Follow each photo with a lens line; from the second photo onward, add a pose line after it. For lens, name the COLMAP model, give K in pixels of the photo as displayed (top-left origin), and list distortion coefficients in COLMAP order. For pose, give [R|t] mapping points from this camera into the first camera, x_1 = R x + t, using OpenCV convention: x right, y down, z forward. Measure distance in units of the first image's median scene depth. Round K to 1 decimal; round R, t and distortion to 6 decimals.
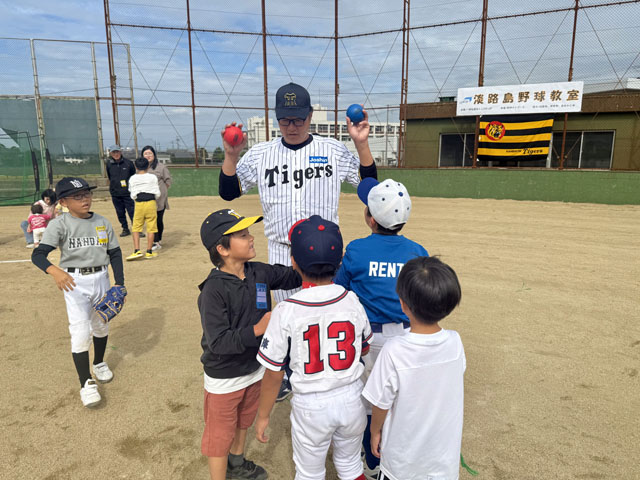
lens RADIAL K [[445.8, 0, 320.0], [0, 445.8, 240.0], [0, 0, 1]] dist [-0.010795, -0.004733]
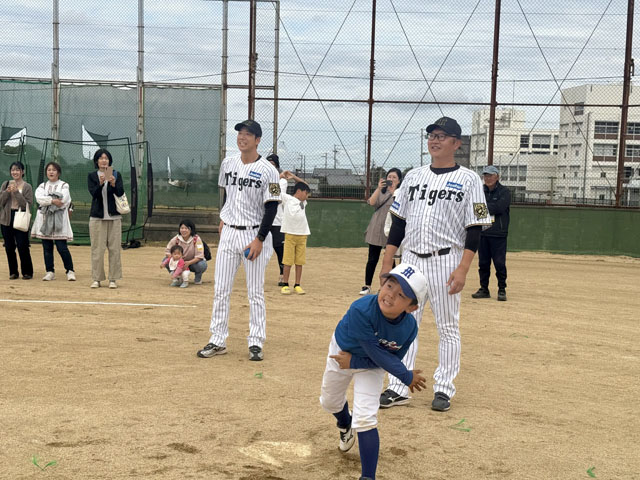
lens RADIAL K [[948.8, 0, 320.0], [0, 948.8, 240.0], [0, 0, 1]] dist [0.004525, 0.021015]
pose [[0.947874, 0.048989, -0.314856, 0.068993], [-0.089168, 0.989414, -0.114495, 0.043590], [0.305914, 0.136602, 0.942208, -0.222484]]
